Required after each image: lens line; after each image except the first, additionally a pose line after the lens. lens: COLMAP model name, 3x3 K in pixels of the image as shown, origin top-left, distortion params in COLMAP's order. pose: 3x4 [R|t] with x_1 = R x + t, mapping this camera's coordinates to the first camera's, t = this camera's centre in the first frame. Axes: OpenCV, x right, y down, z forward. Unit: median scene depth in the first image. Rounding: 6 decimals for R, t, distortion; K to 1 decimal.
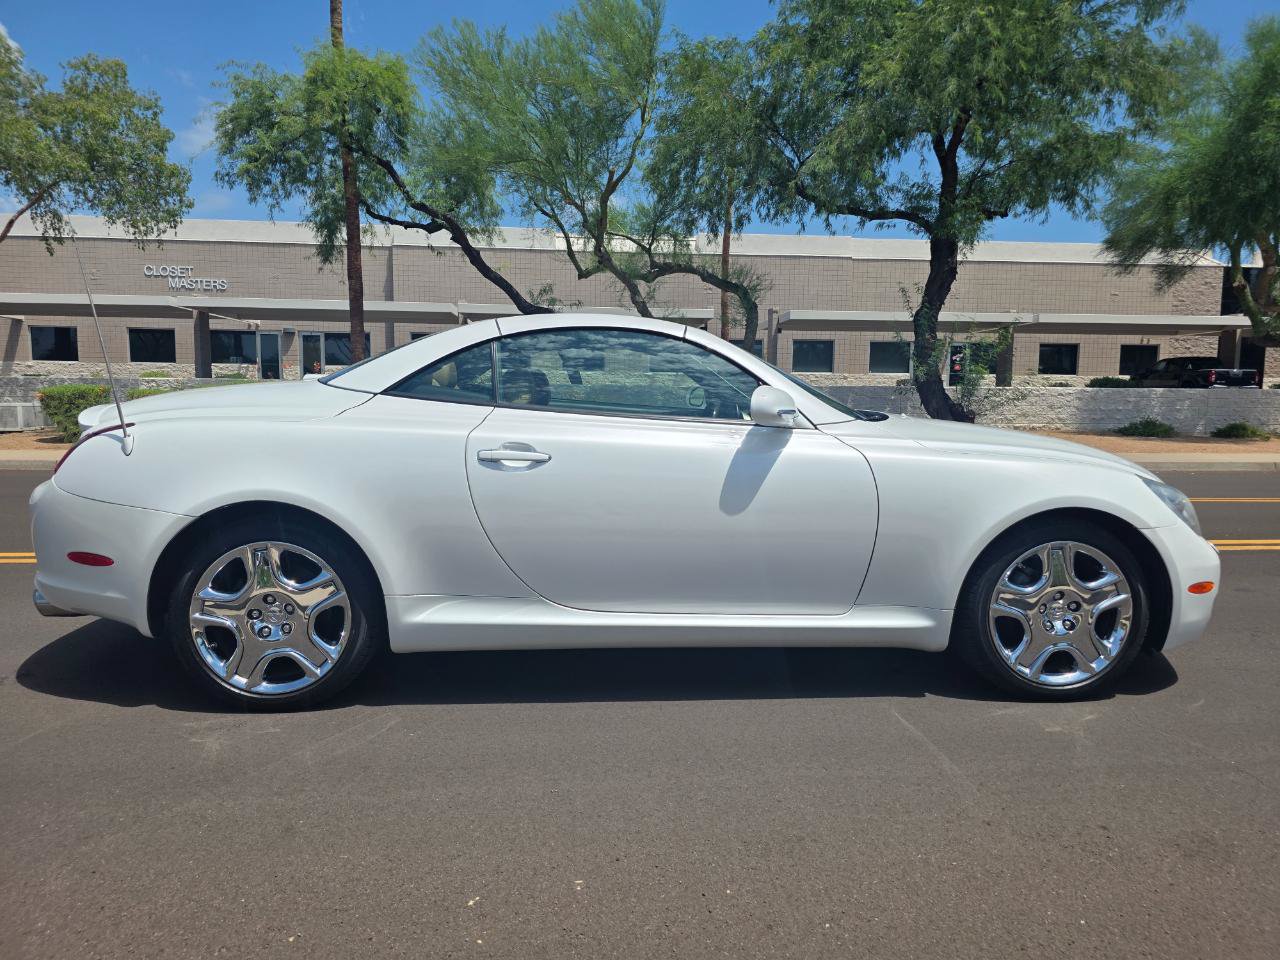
lens RADIAL K [[862.0, 0, 645.0], [0, 862.0, 474.5], [0, 0, 1]] dist [0.045633, -0.040276]
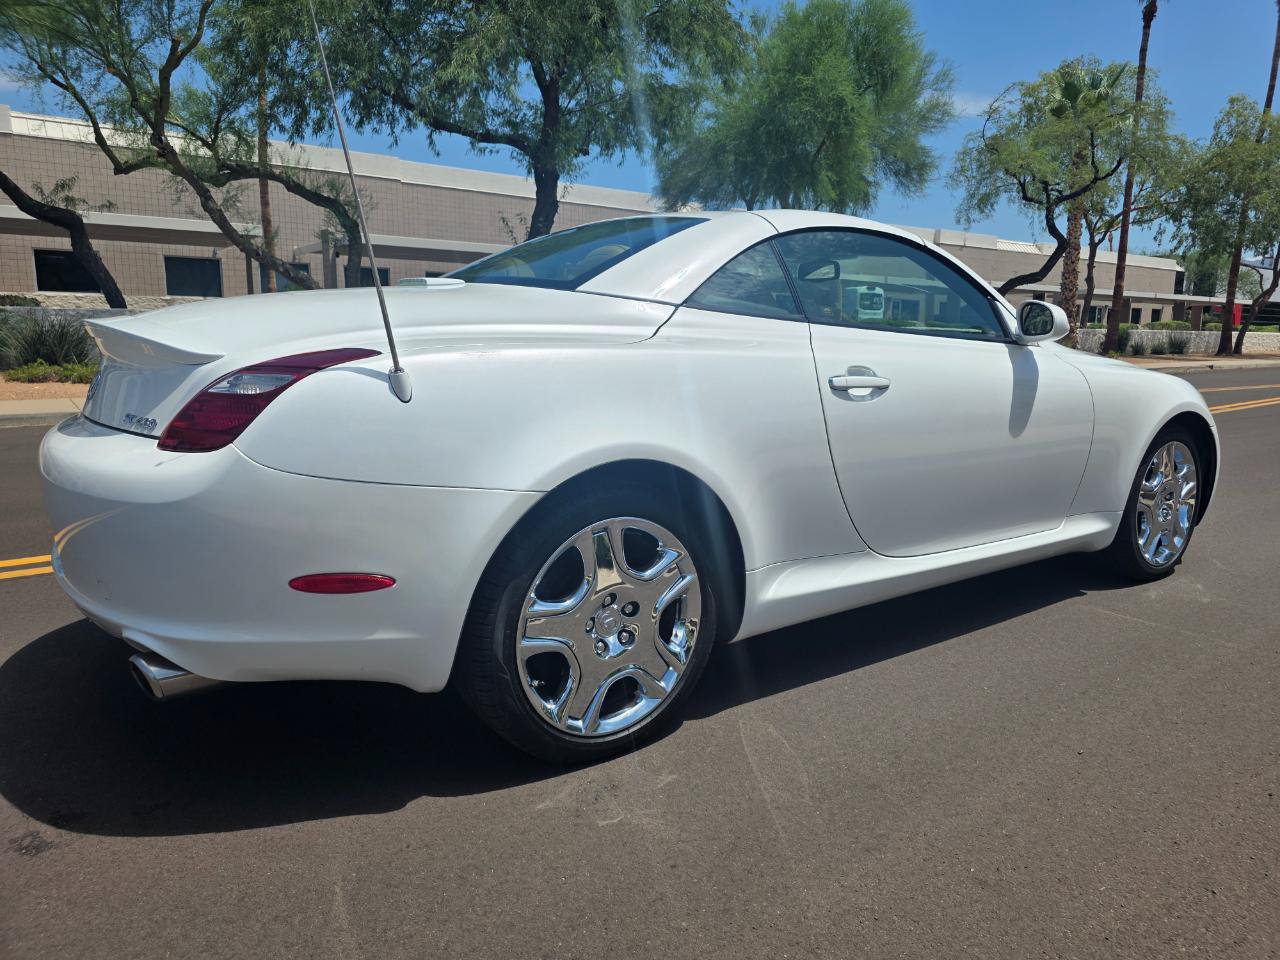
lens RADIAL K [[872.8, 0, 640.5], [0, 872.8, 488.0], [0, 0, 1]] dist [0.039510, -0.038430]
pose [[0.843974, -0.094162, 0.528055, -0.735031], [0.048805, 0.993868, 0.099222, -0.013729], [-0.534160, -0.057969, 0.843394, 0.384710]]
